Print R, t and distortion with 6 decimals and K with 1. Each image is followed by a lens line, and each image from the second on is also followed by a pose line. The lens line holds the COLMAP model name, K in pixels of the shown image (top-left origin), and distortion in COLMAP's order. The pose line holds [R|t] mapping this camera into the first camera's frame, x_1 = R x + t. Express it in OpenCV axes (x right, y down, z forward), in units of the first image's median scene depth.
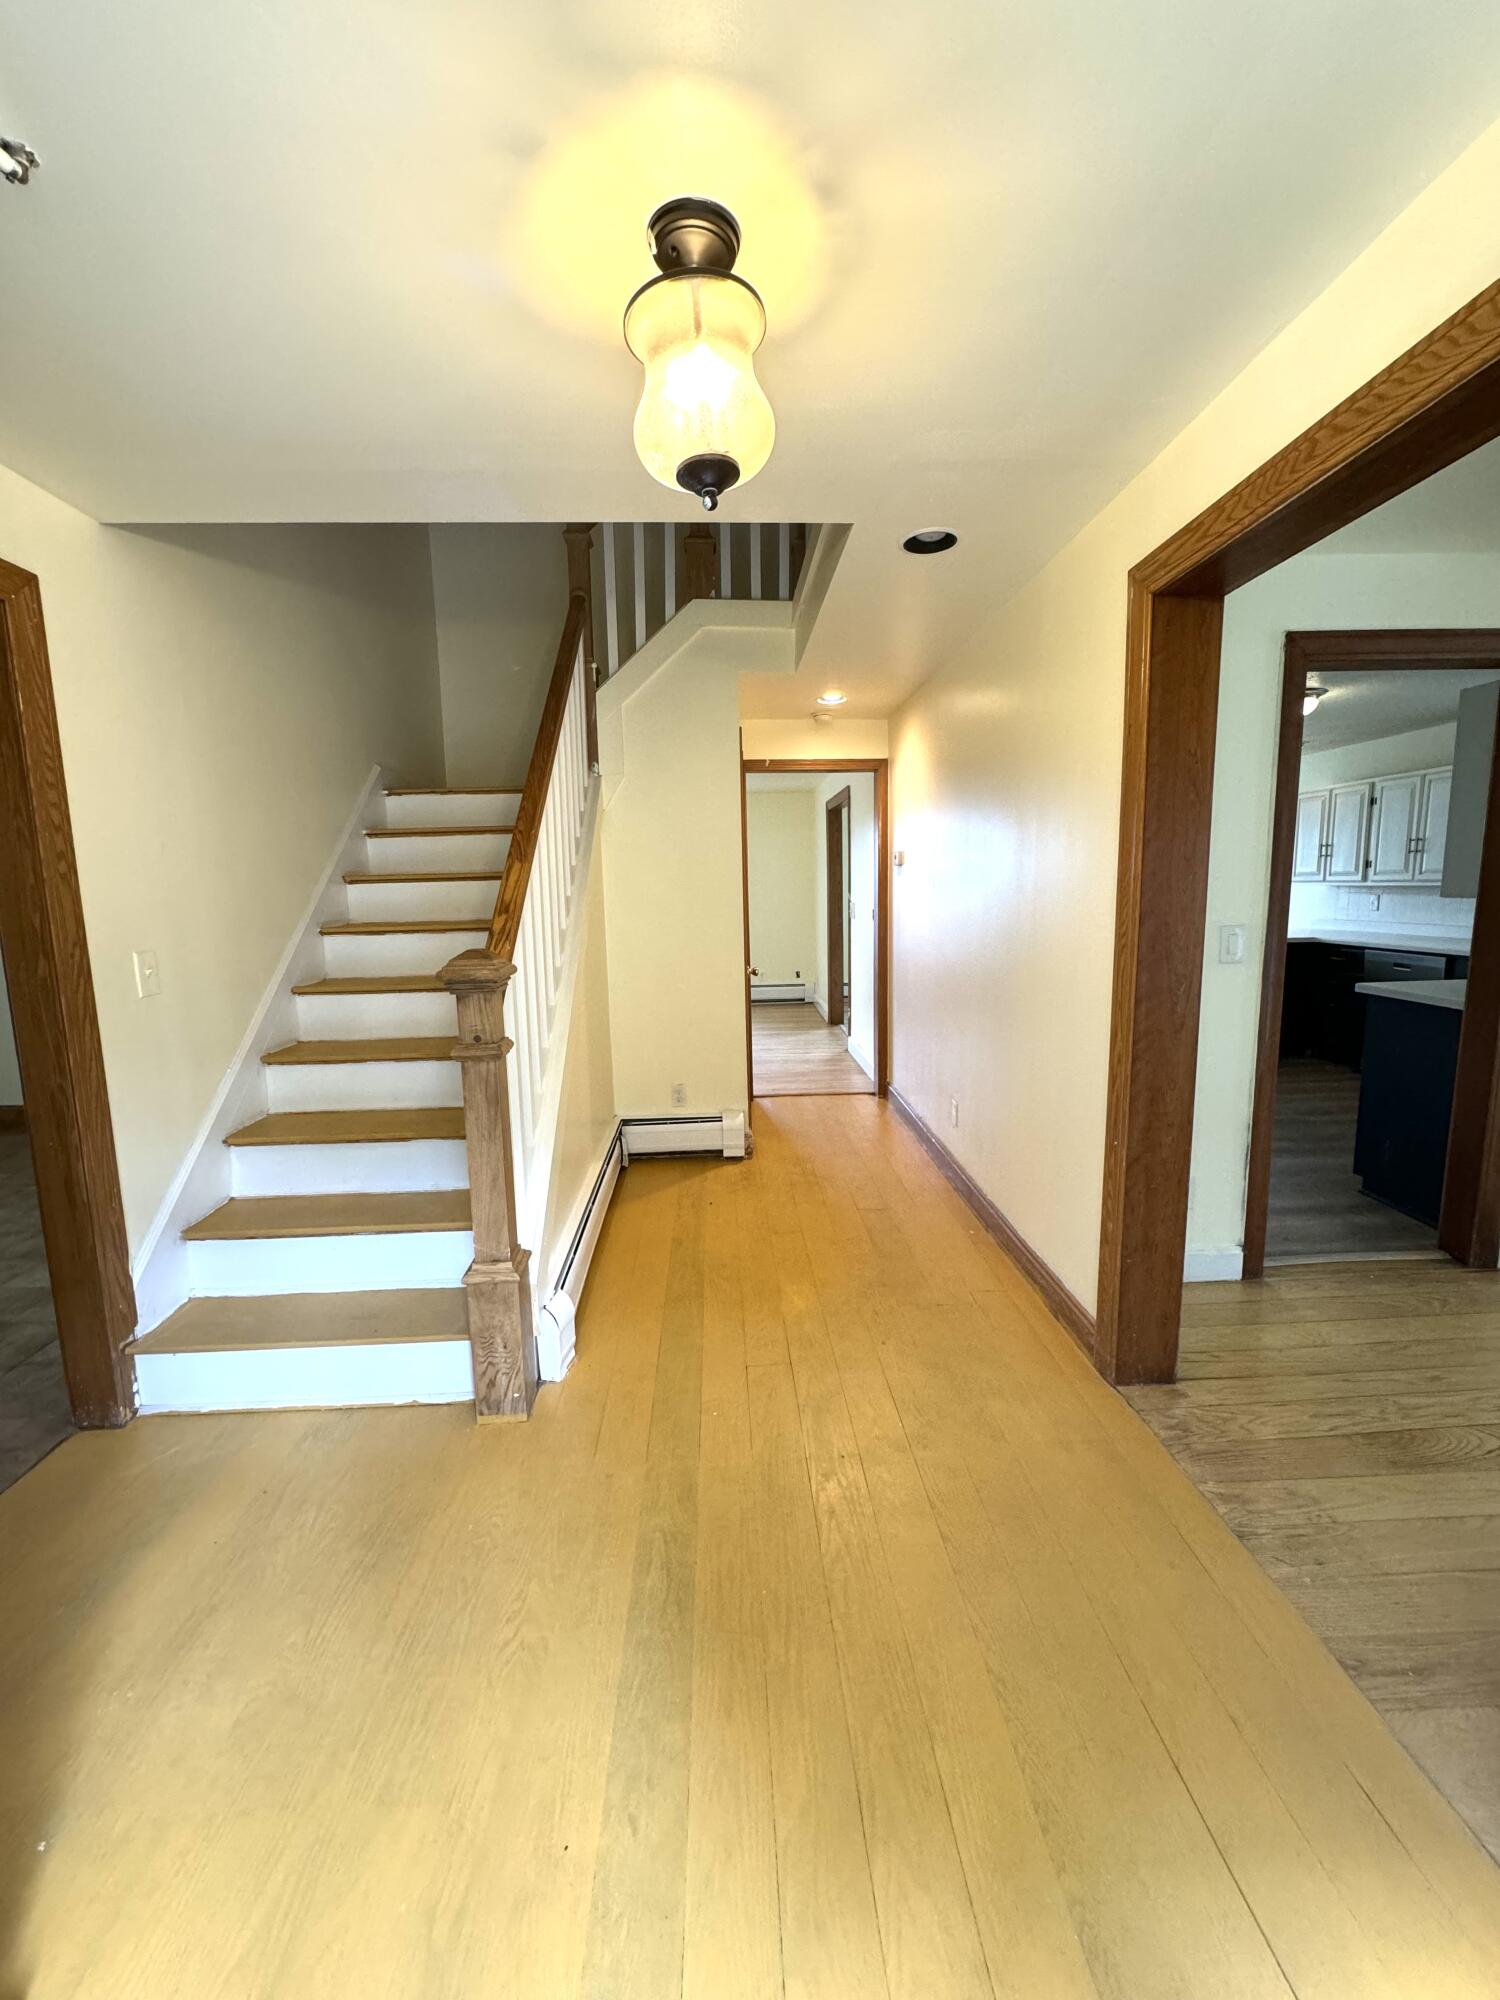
lens RADIAL K [[800.2, 0, 753.0], [0, 800.2, 992.7], [0, 0, 1]] dist [-0.002044, 0.000161]
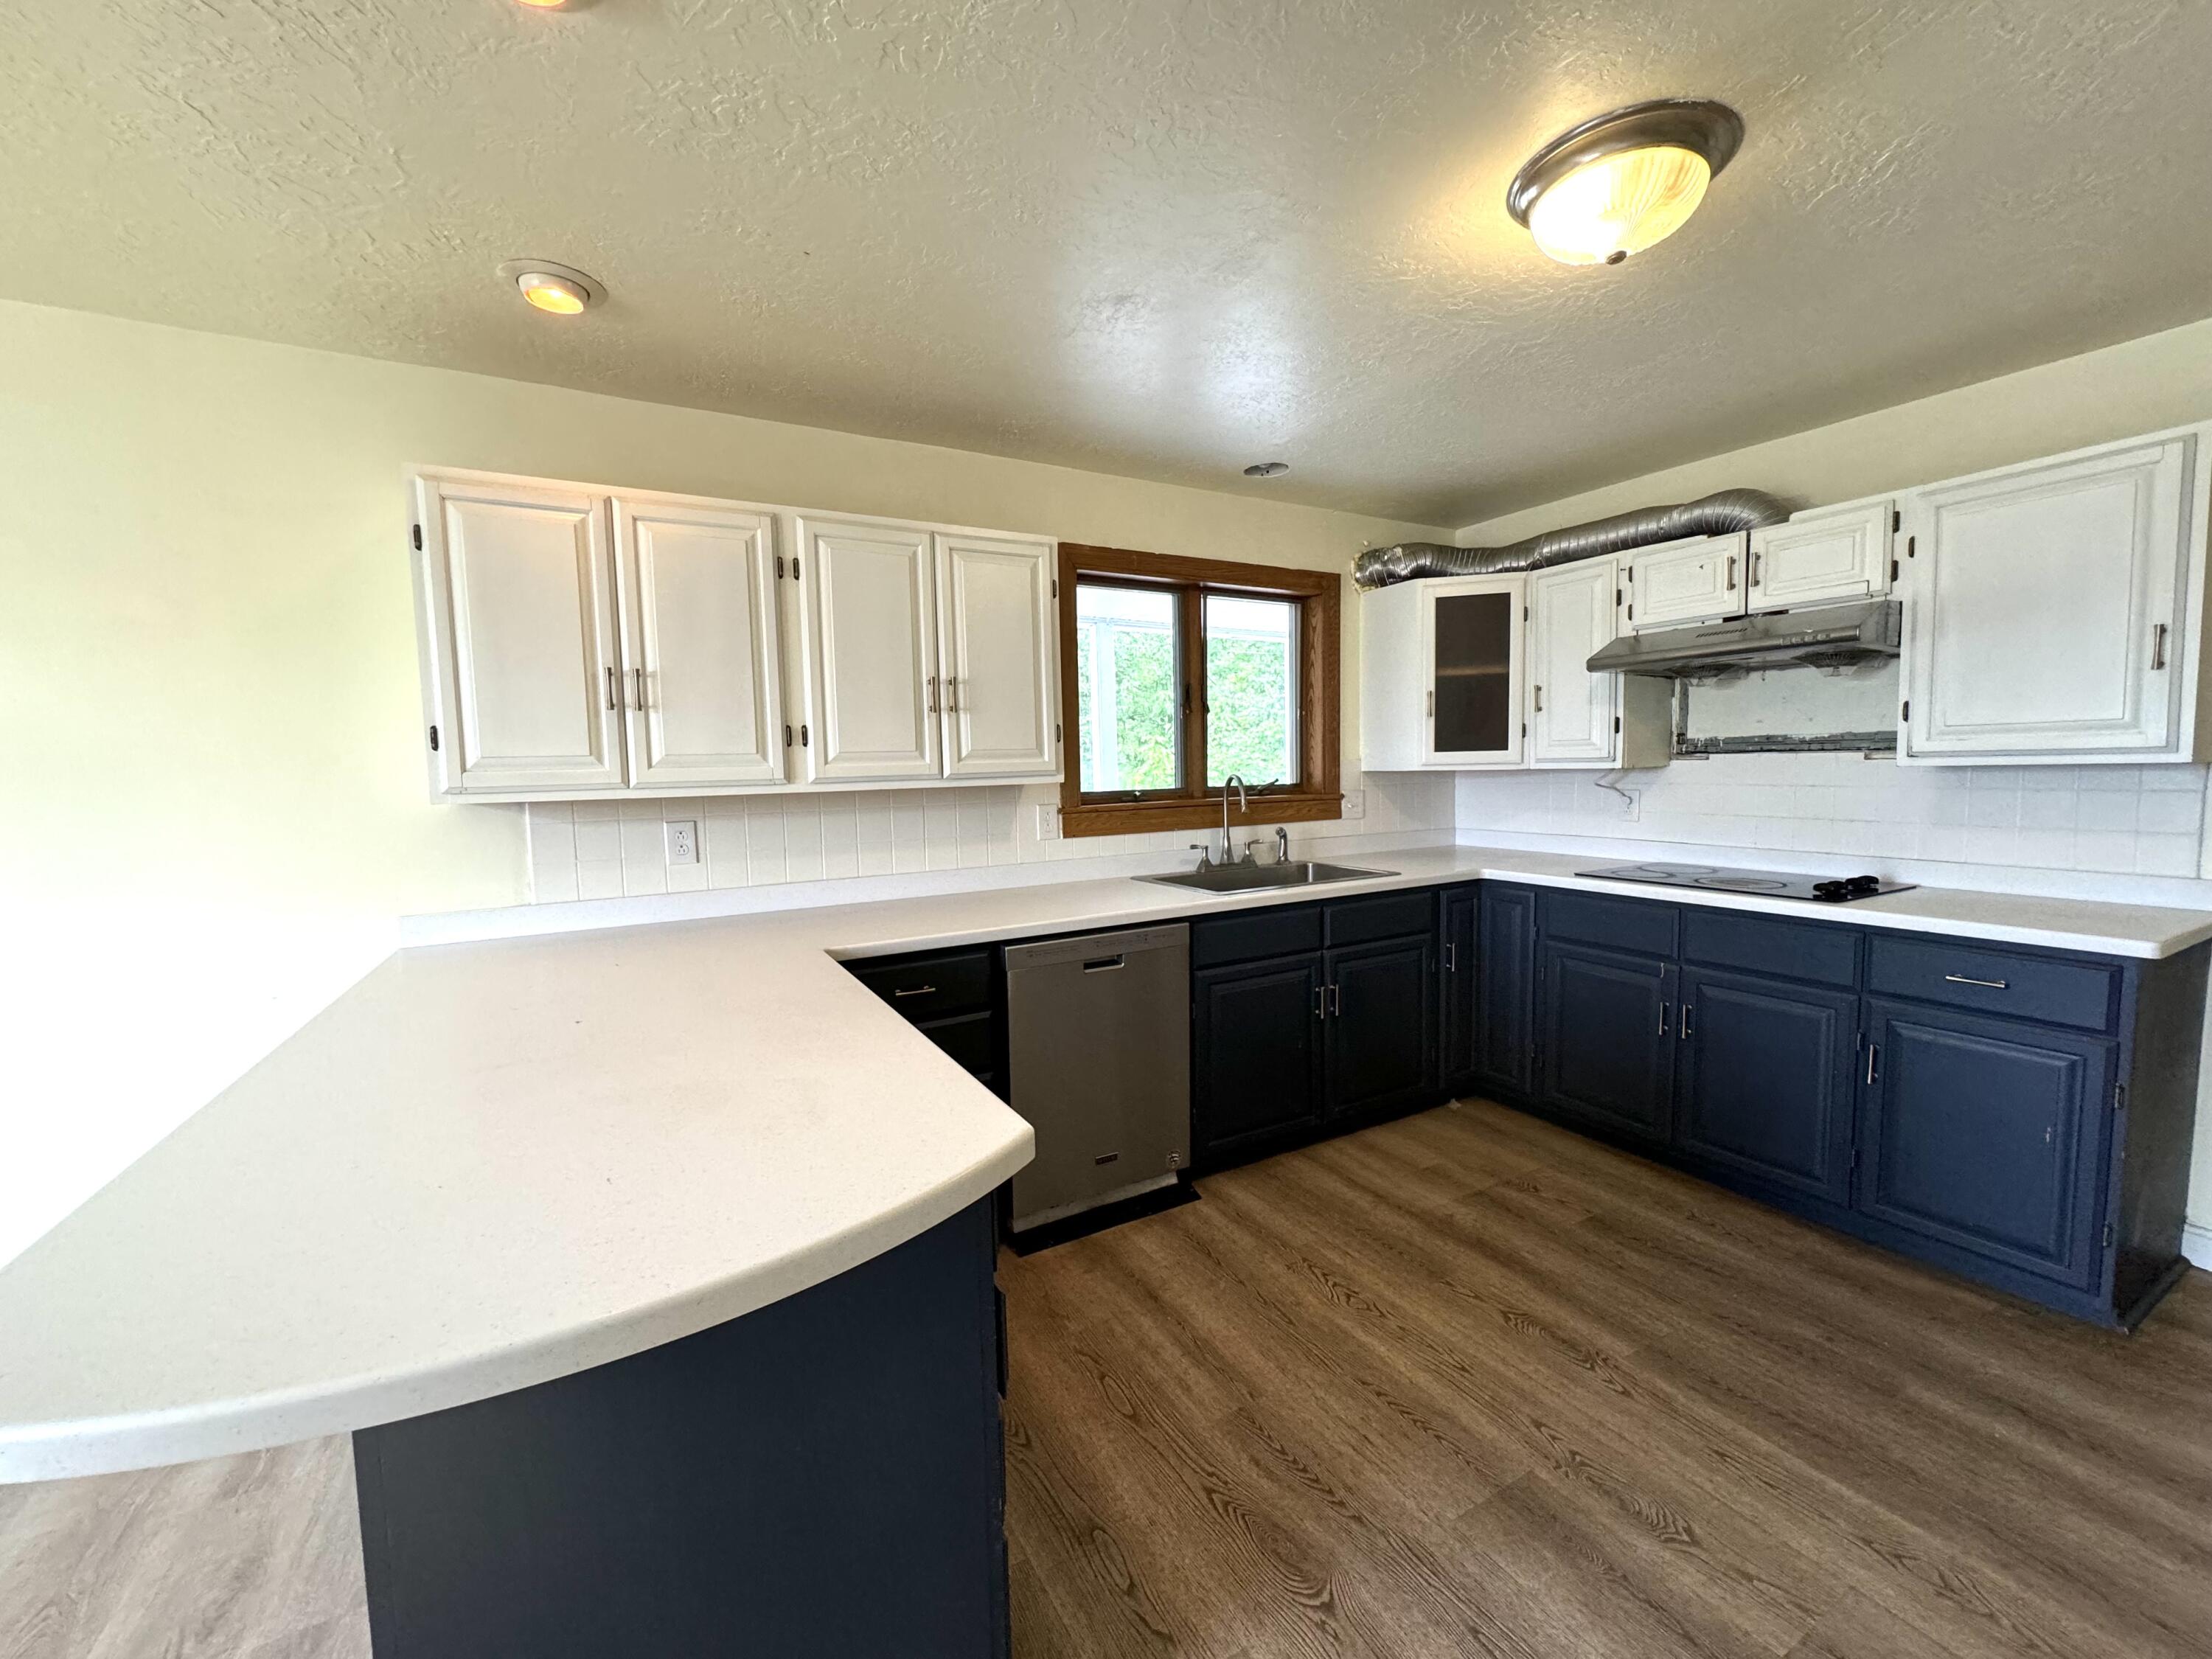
lens RADIAL K [[885.1, 0, 1104.1], [0, 885.1, 831.1], [0, 0, 1]] dist [-0.002044, 0.000161]
pose [[-0.452676, -0.044601, 0.890559, 0.336383], [0.147751, 0.981190, 0.124243, -0.147952], [-0.879349, 0.187823, -0.437571, 1.069365]]
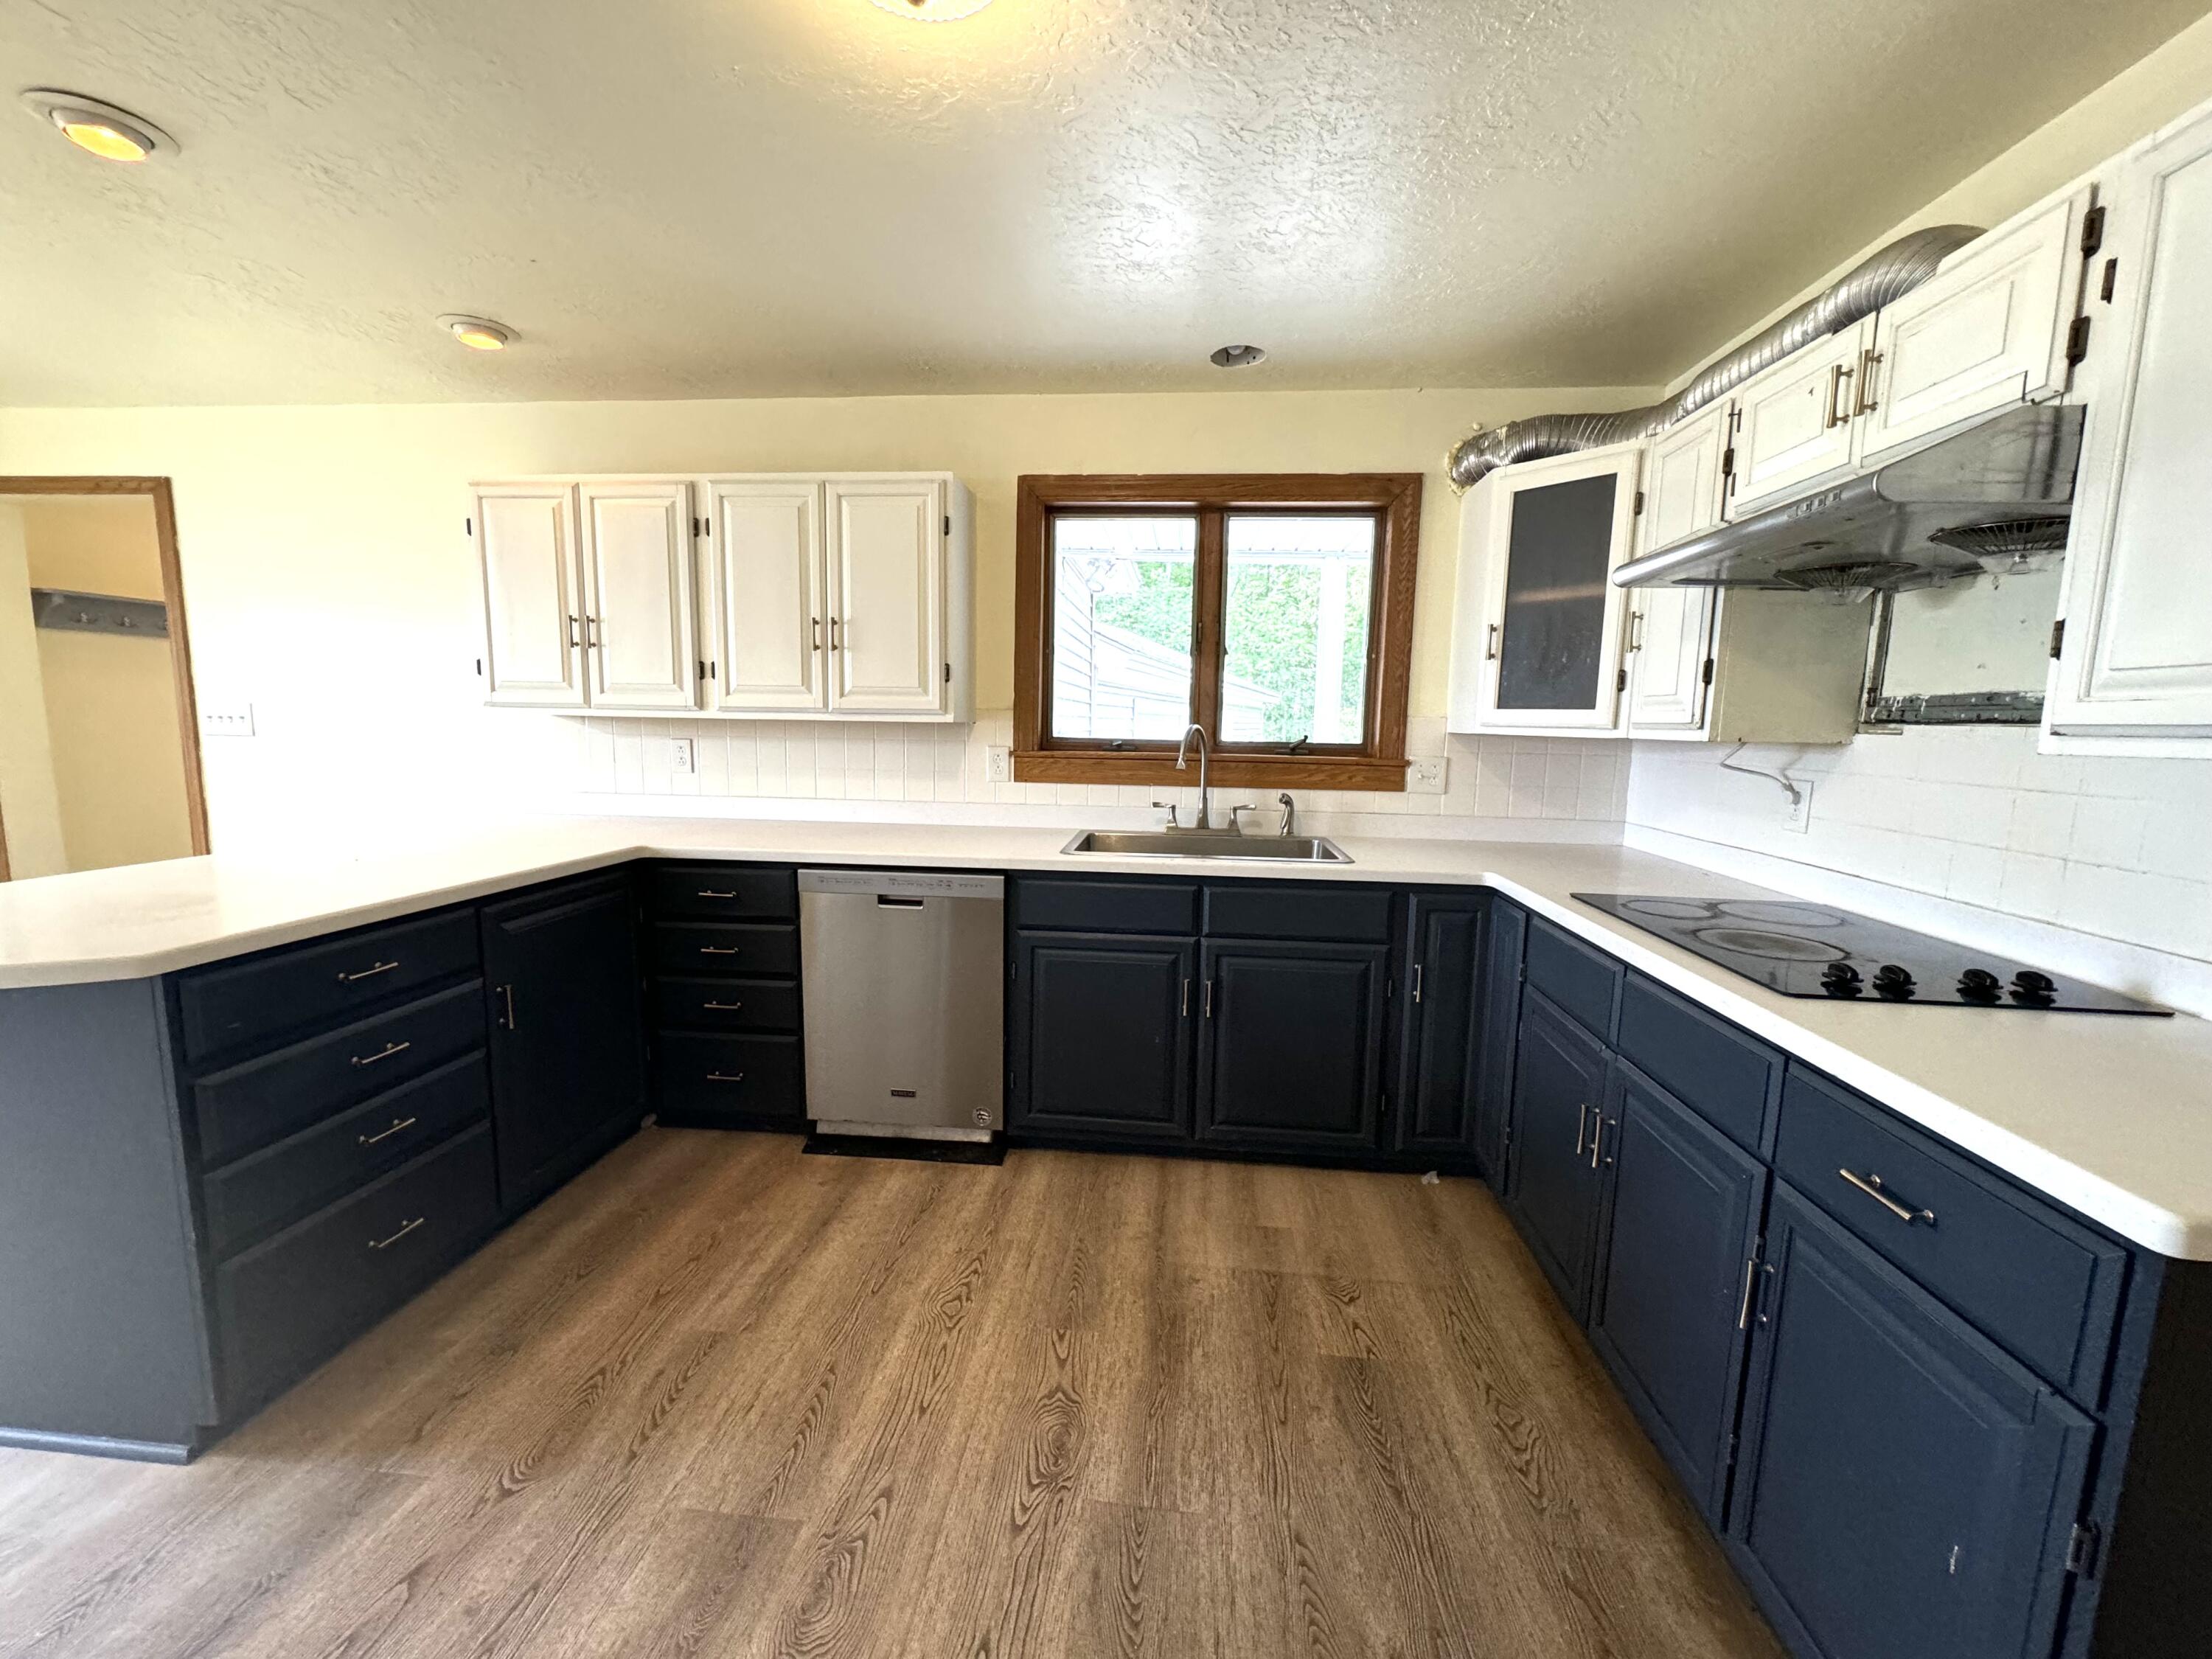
lens RADIAL K [[885.1, 0, 1101.4], [0, 885.1, 829.7], [0, 0, 1]] dist [-0.002044, 0.000161]
pose [[0.135893, -0.107371, 0.984888, 0.307503], [0.110999, 0.989501, 0.092559, -0.094451], [-0.984486, 0.096744, 0.146384, 0.724448]]
